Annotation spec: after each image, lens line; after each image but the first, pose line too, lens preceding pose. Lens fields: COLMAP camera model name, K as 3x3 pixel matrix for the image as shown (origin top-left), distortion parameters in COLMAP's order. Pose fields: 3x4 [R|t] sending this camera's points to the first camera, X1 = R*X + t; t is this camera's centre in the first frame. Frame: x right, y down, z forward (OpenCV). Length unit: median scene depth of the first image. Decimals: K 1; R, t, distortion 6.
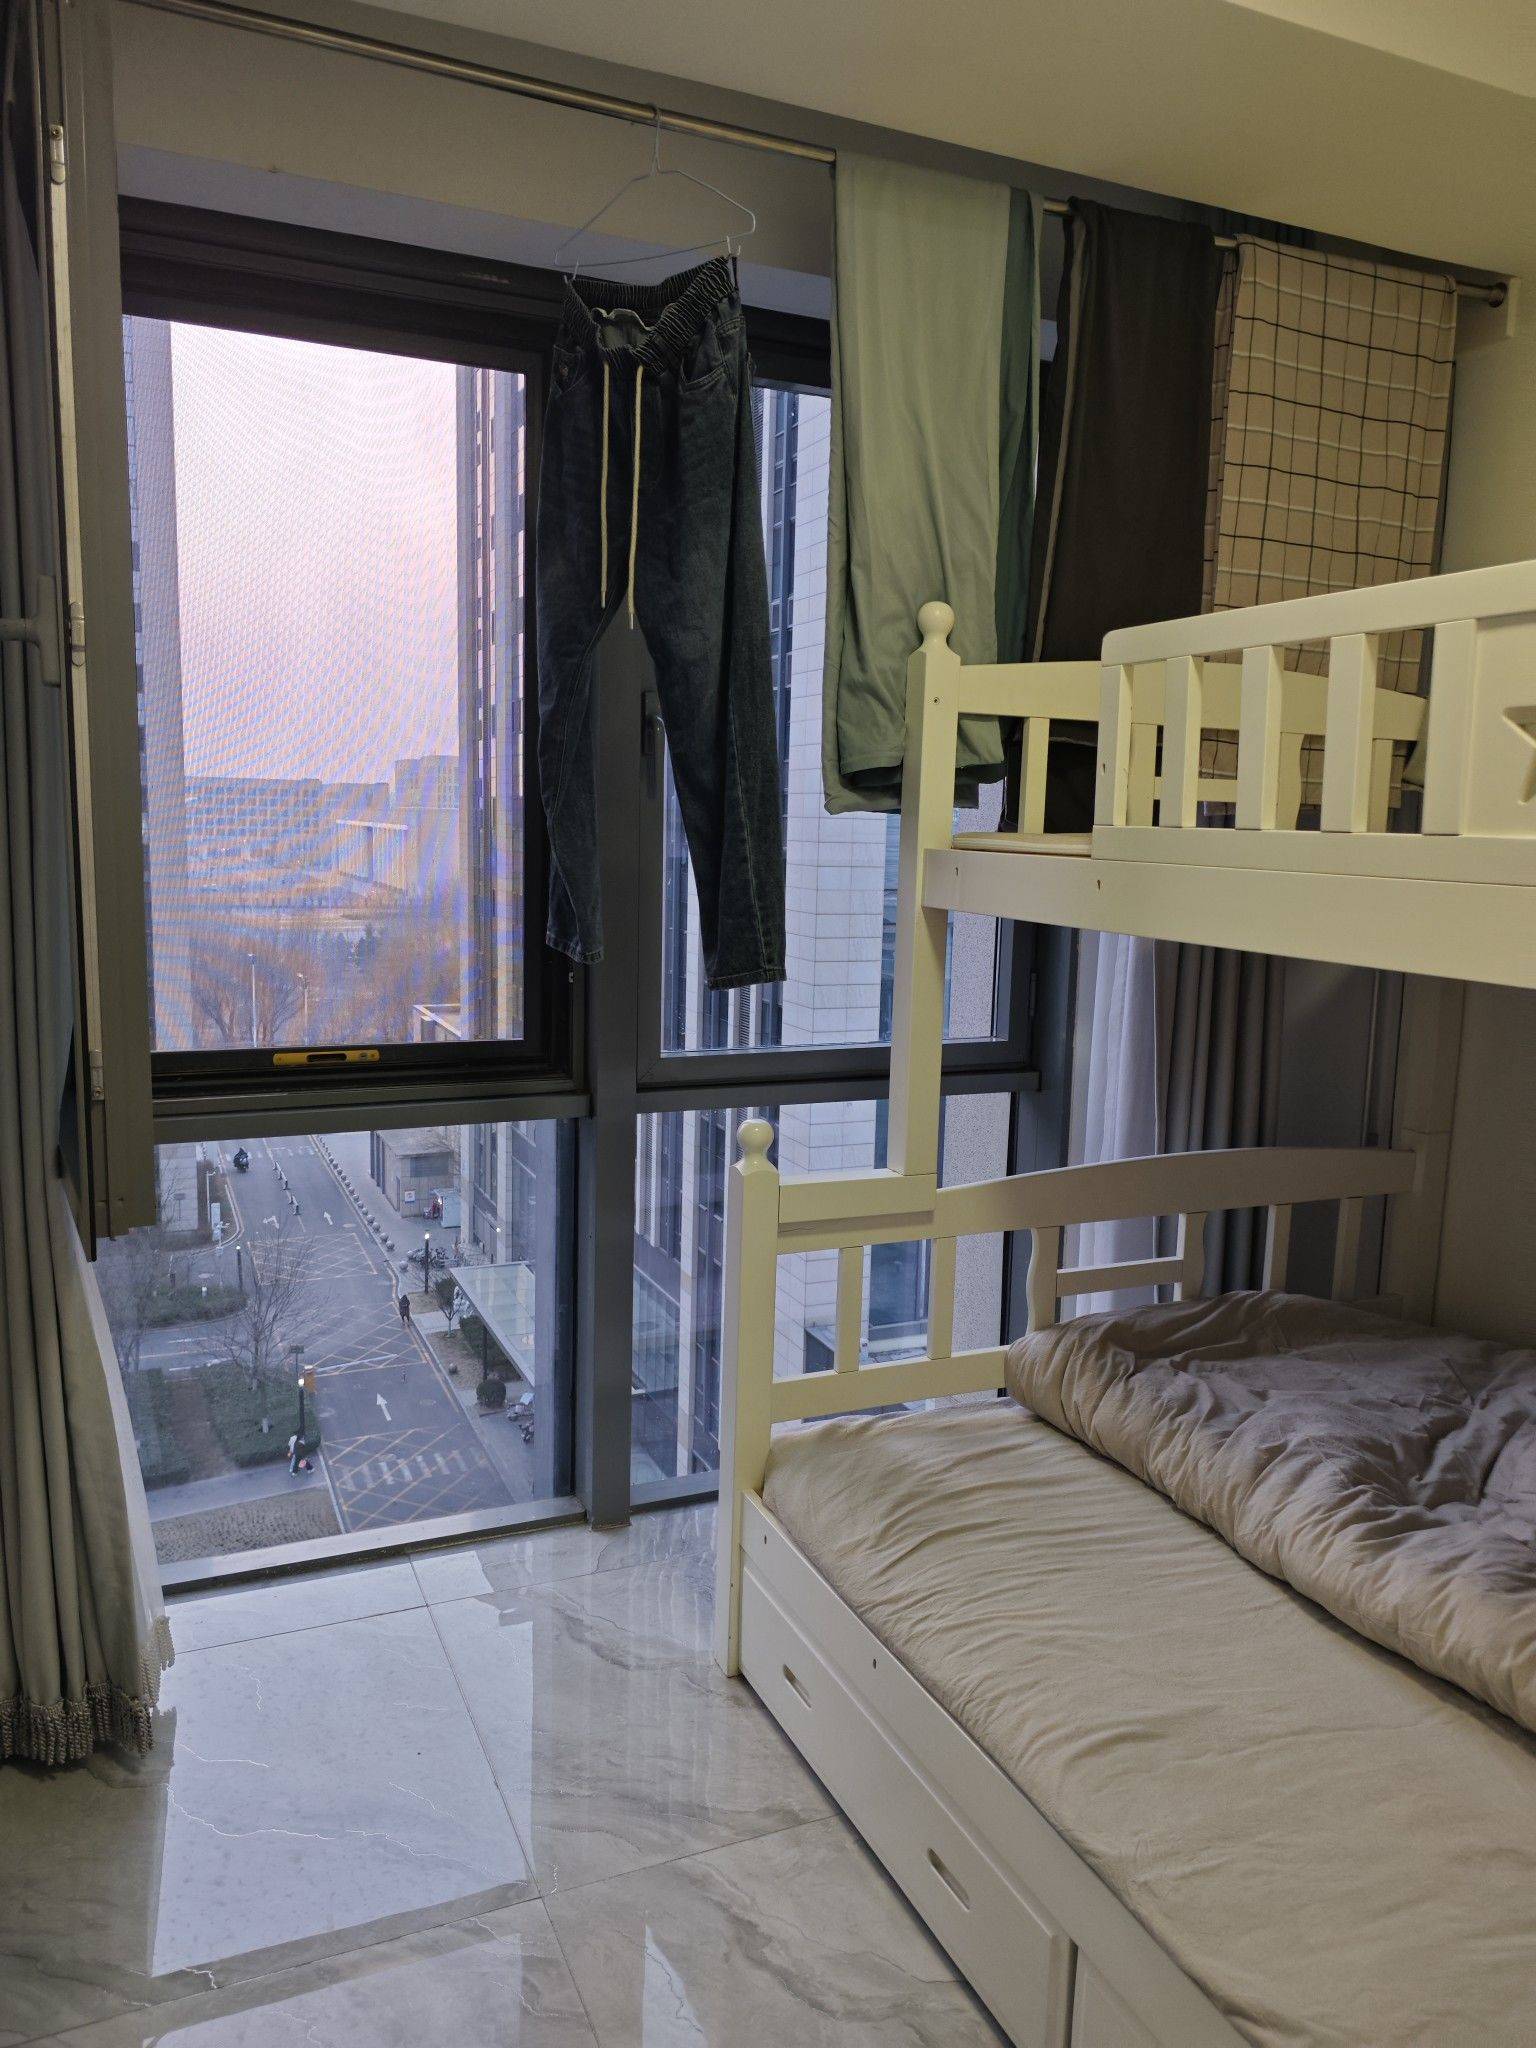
lens RADIAL K [[1473.4, 0, 769.6], [0, 1473.4, 1021.3], [0, 0, 1]] dist [-0.009130, -0.002440]
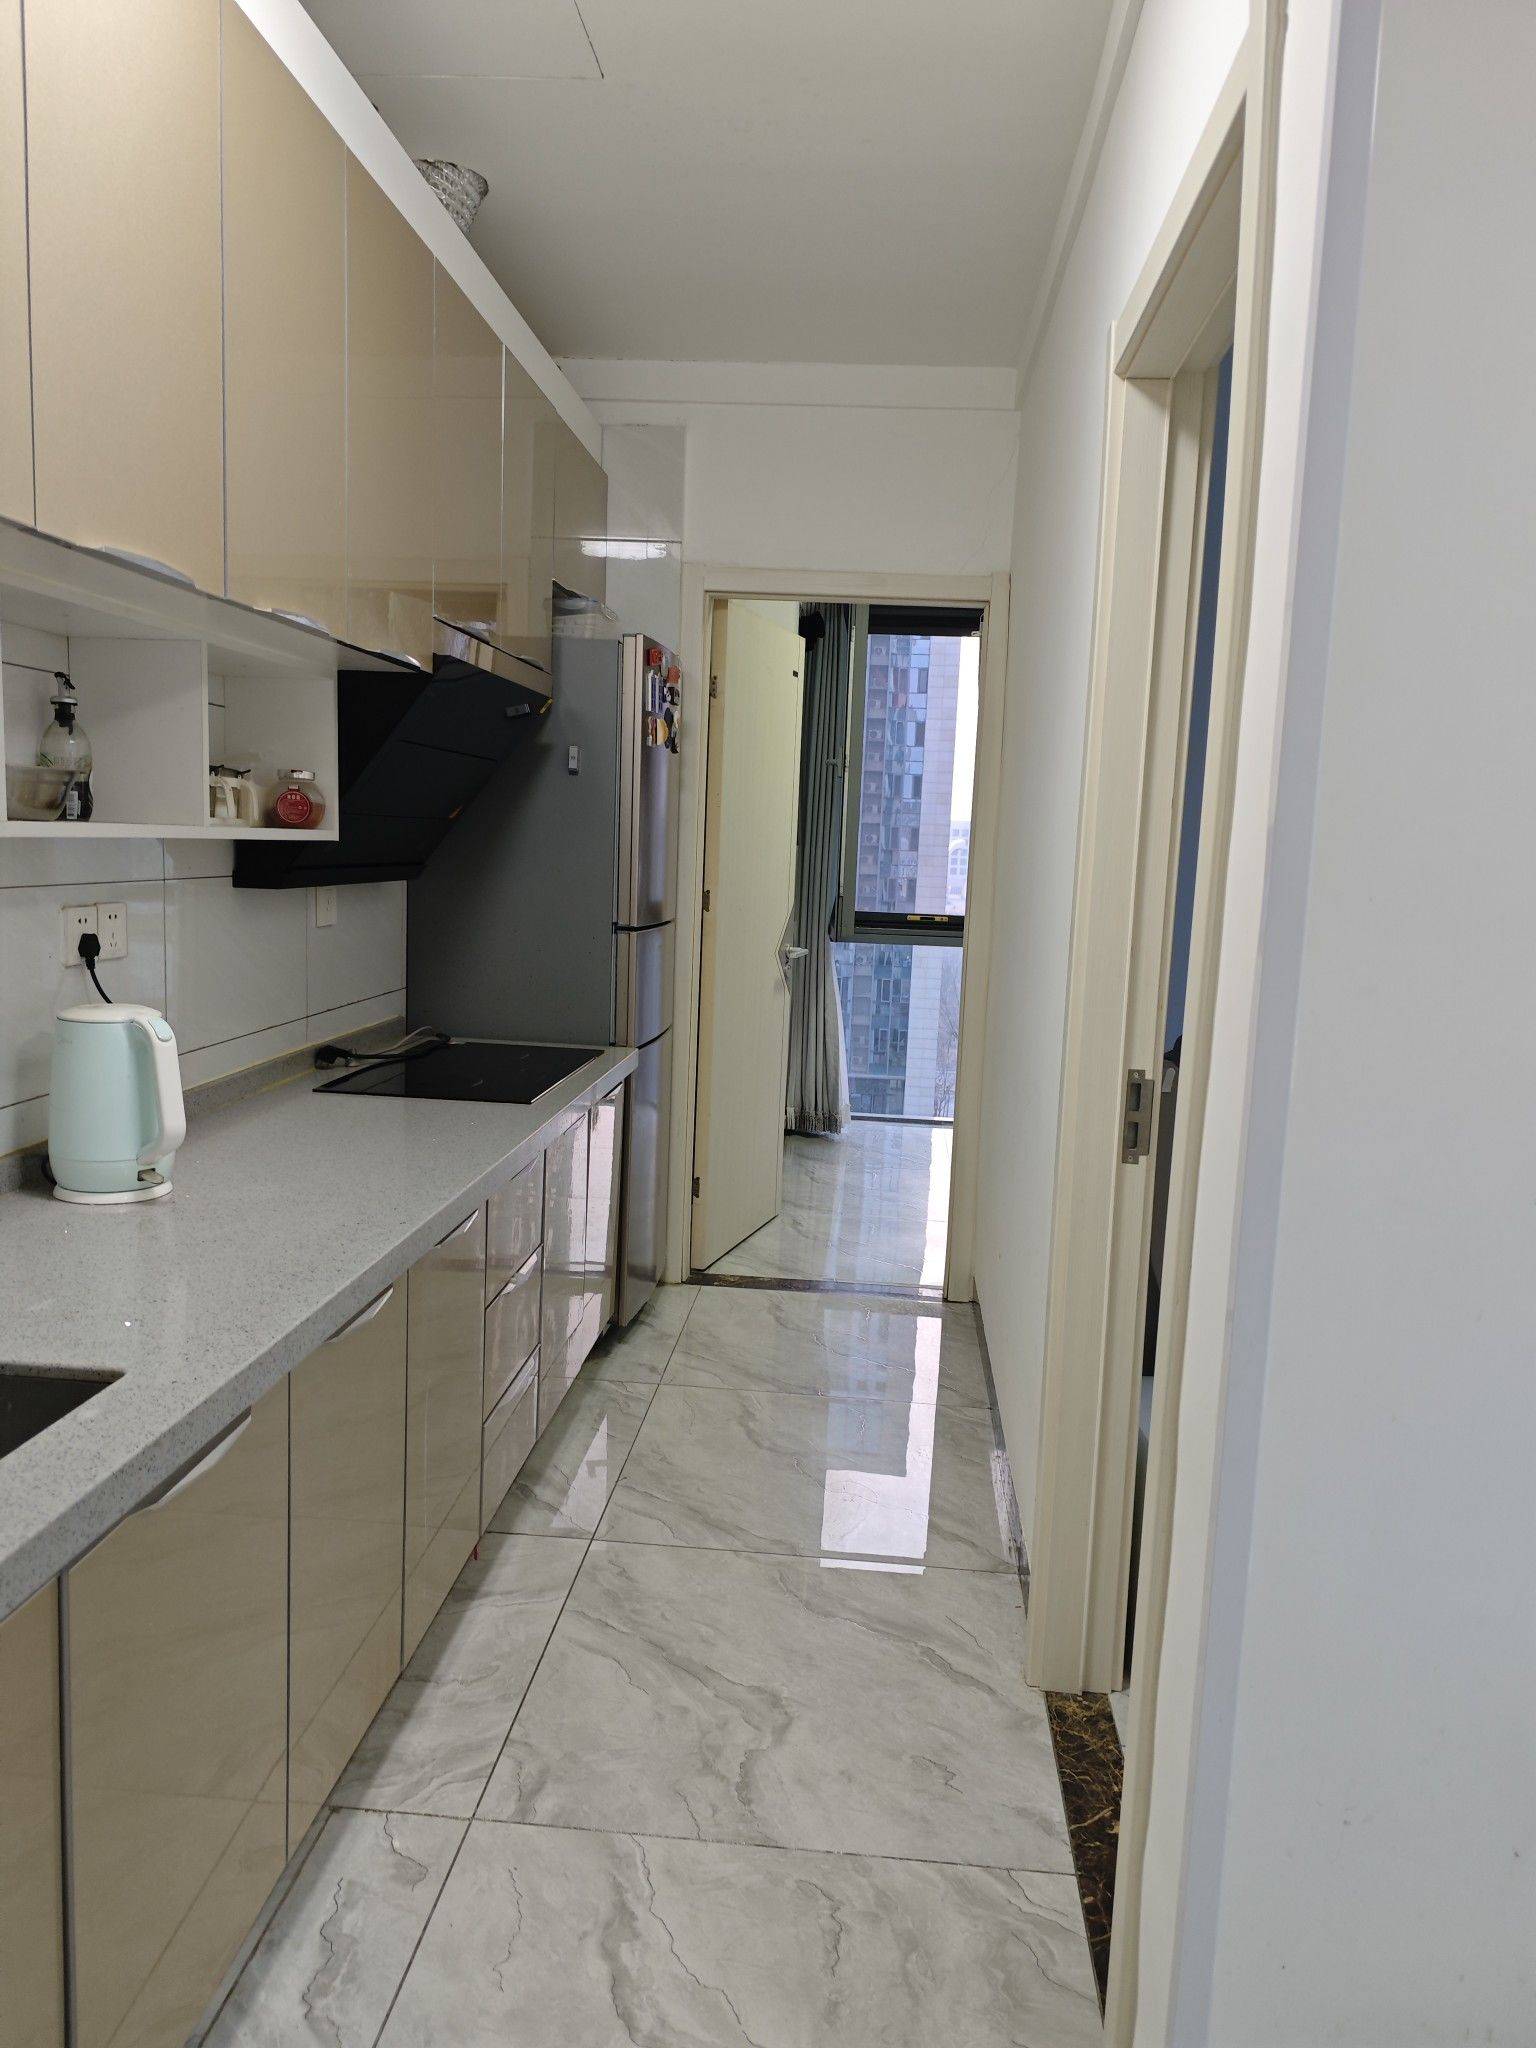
lens RADIAL K [[1473.4, 0, 767.5], [0, 1473.4, 1022.2], [0, 0, 1]] dist [-0.009130, -0.002440]
pose [[0.887616, 0.059225, -0.456761, 0.782939], [-0.072301, 0.997320, -0.011186, 0.321685], [0.454874, 0.042953, 0.889519, -1.703804]]
